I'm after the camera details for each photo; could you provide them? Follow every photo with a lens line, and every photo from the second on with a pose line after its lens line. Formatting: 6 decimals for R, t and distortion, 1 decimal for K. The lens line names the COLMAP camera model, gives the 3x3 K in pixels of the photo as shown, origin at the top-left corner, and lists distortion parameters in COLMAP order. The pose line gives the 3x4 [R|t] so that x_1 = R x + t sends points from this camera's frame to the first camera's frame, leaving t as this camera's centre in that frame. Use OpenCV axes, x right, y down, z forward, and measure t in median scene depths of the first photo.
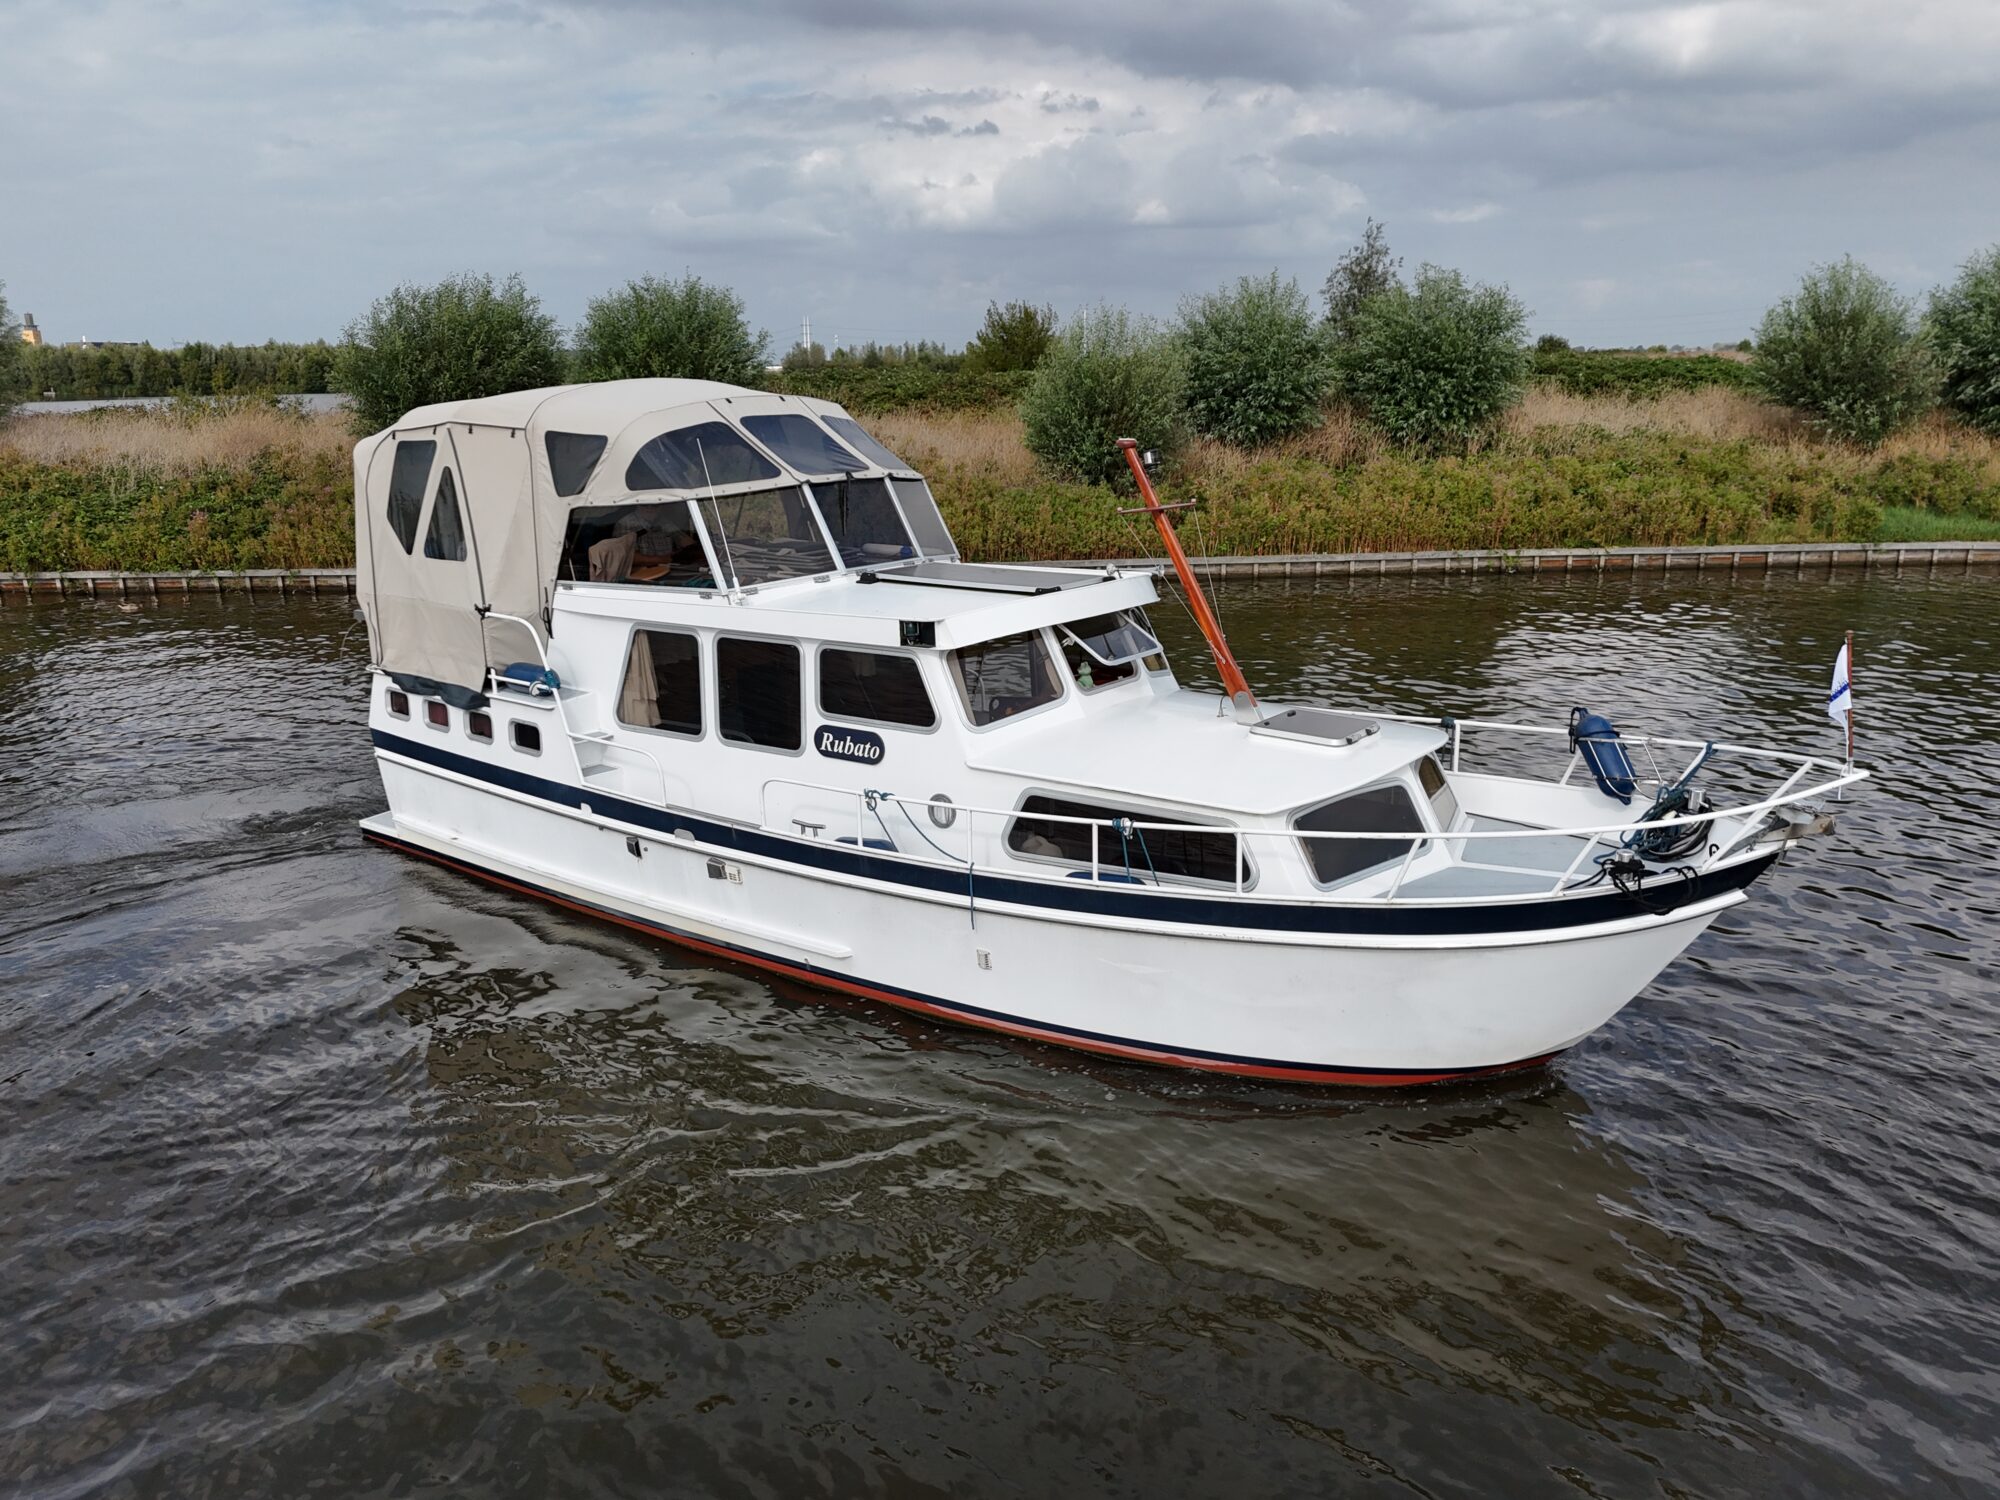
lens RADIAL K [[1501.0, 0, 1000.0], [0, 1501.0, 750.0], [0, 0, 1]] dist [0.036061, -0.000797]
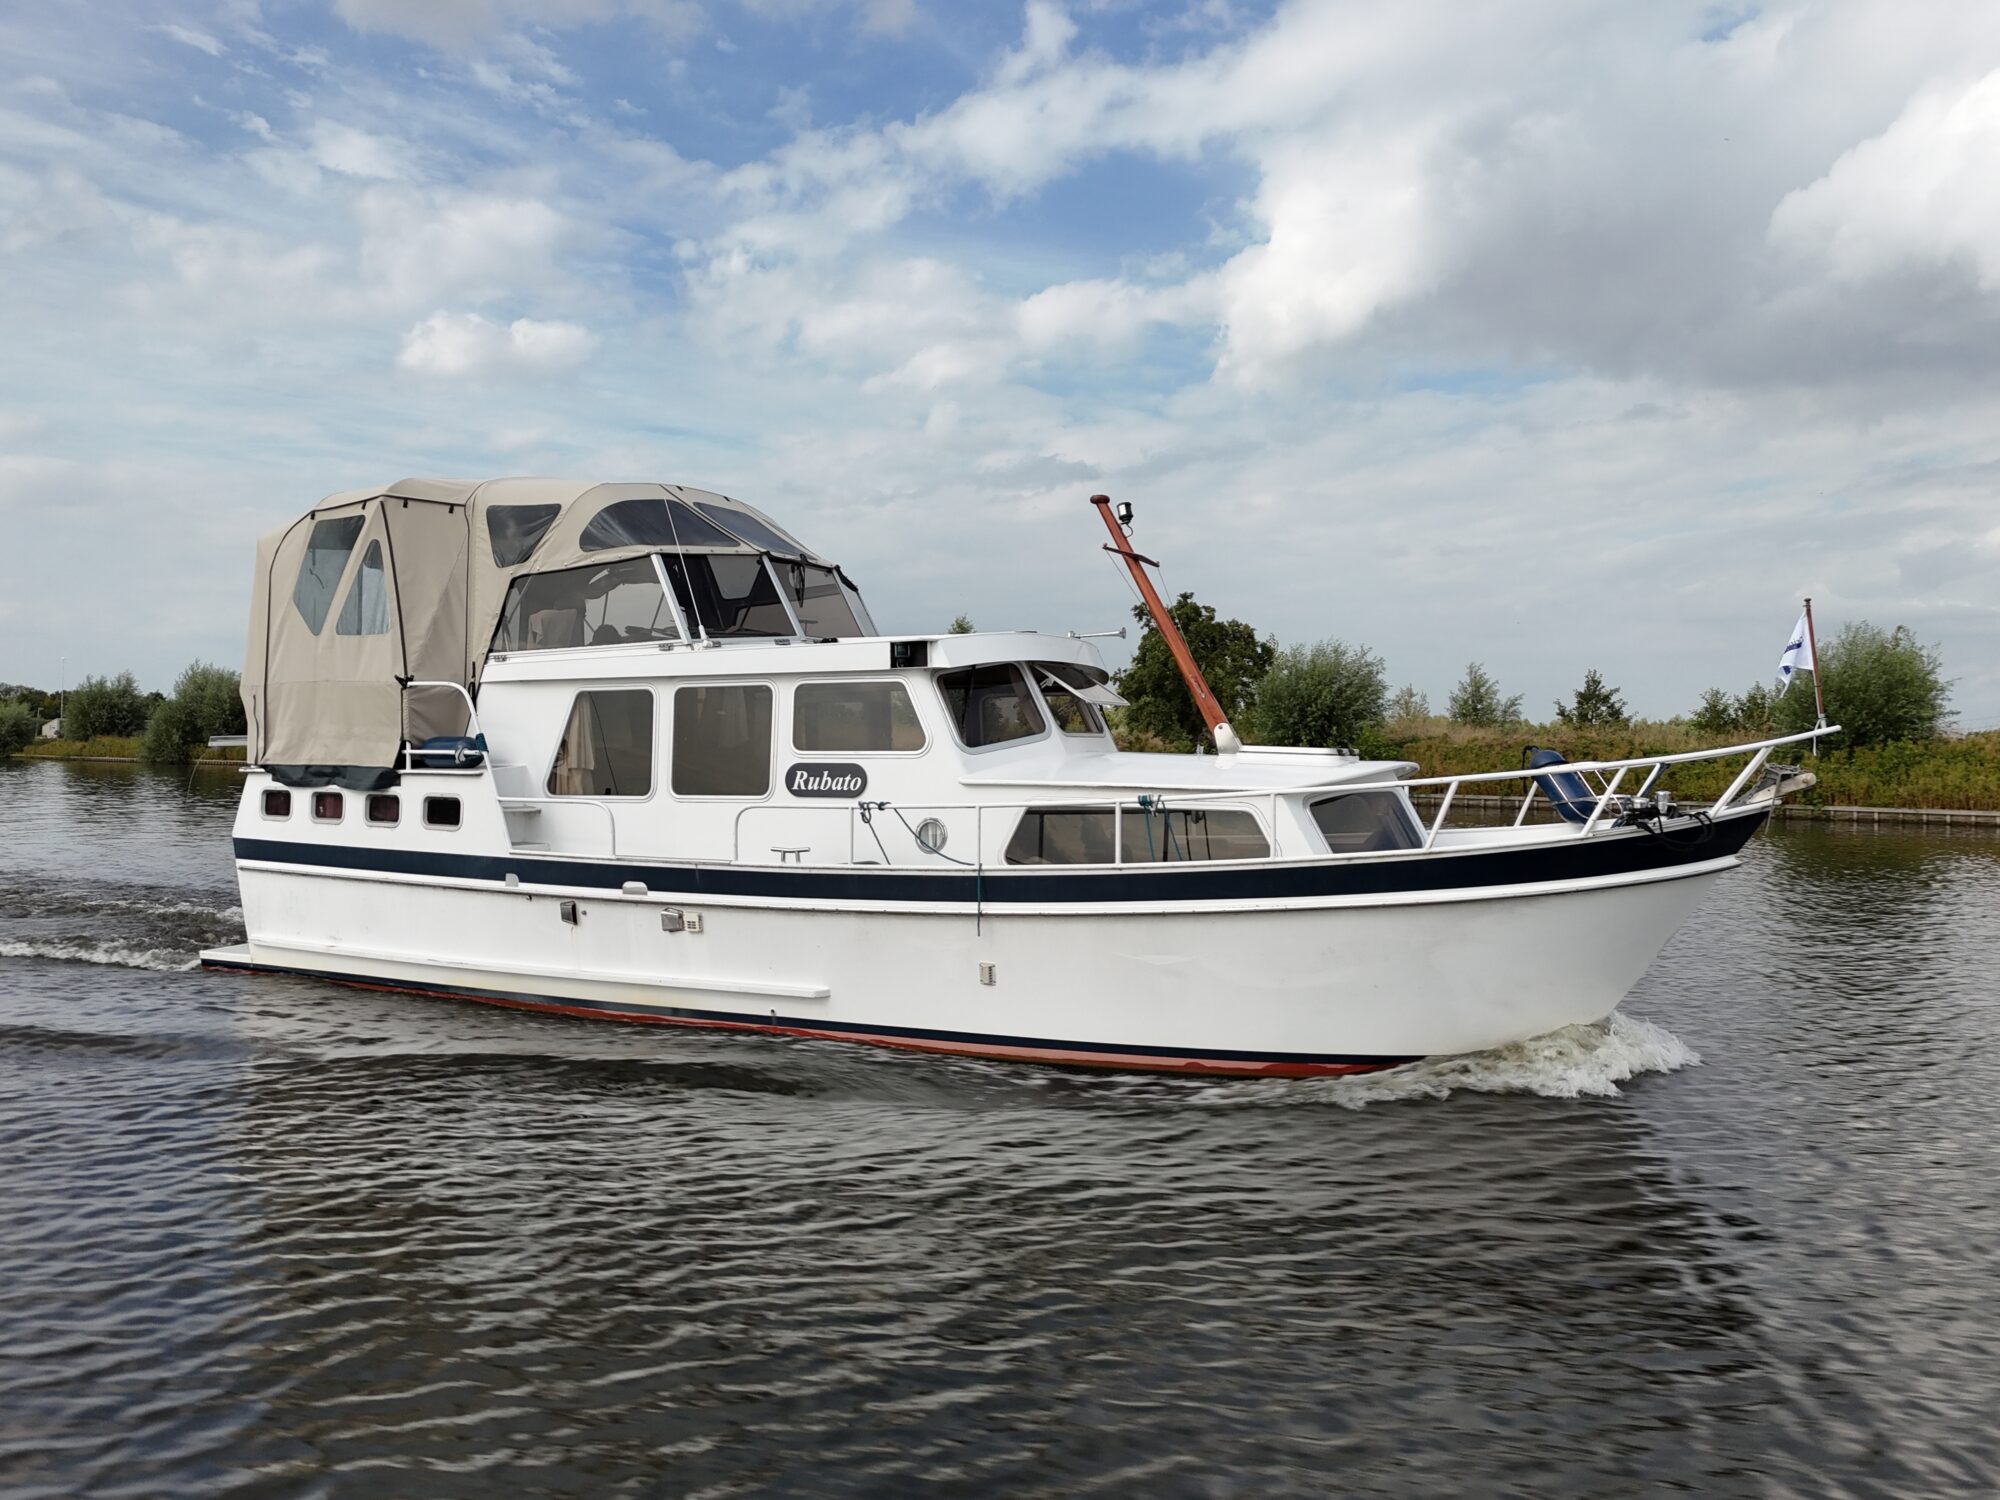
lens RADIAL K [[1501.0, 0, 1000.0], [0, 1501.0, 750.0], [0, 0, 1]] dist [0.036061, -0.000797]
pose [[0.985693, 0.026885, 0.166390, -0.143385], [0.014750, 0.969649, -0.244055, 0.204391], [-0.167901, 0.243018, 0.955380, 0.046638]]
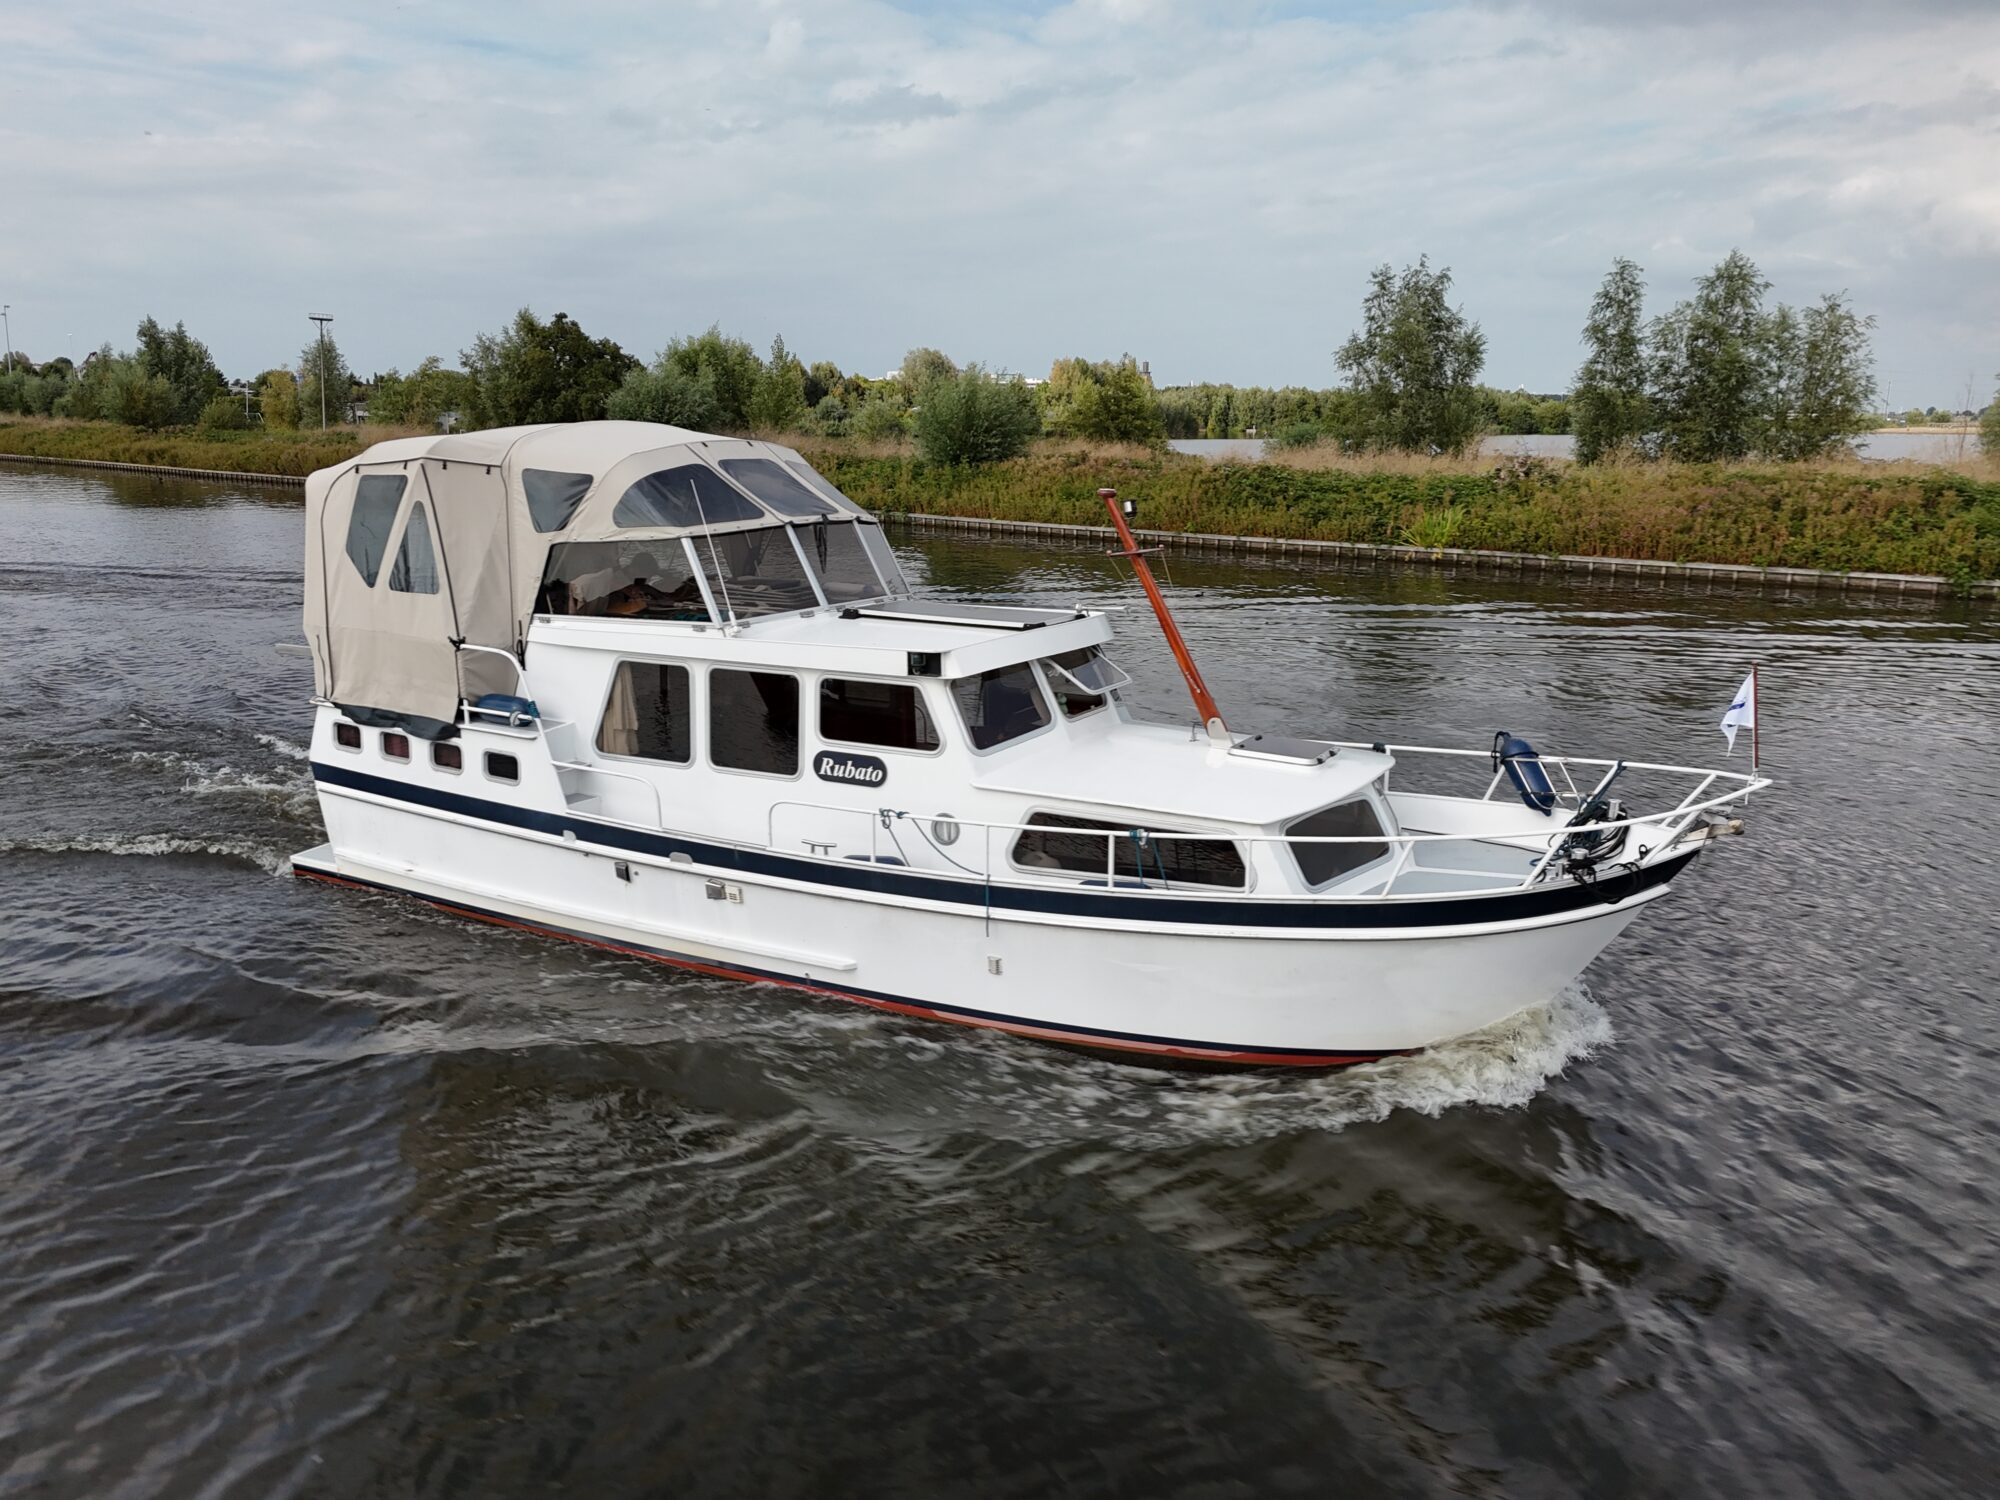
lens RADIAL K [[1501.0, 0, 1000.0], [0, 1501.0, 750.0], [0, 0, 1]] dist [0.036061, -0.000797]
pose [[0.988983, -0.002779, 0.148006, -0.144405], [0.007744, 0.999426, -0.032982, 0.017928], [-0.147829, 0.033765, 0.988436, -0.062640]]
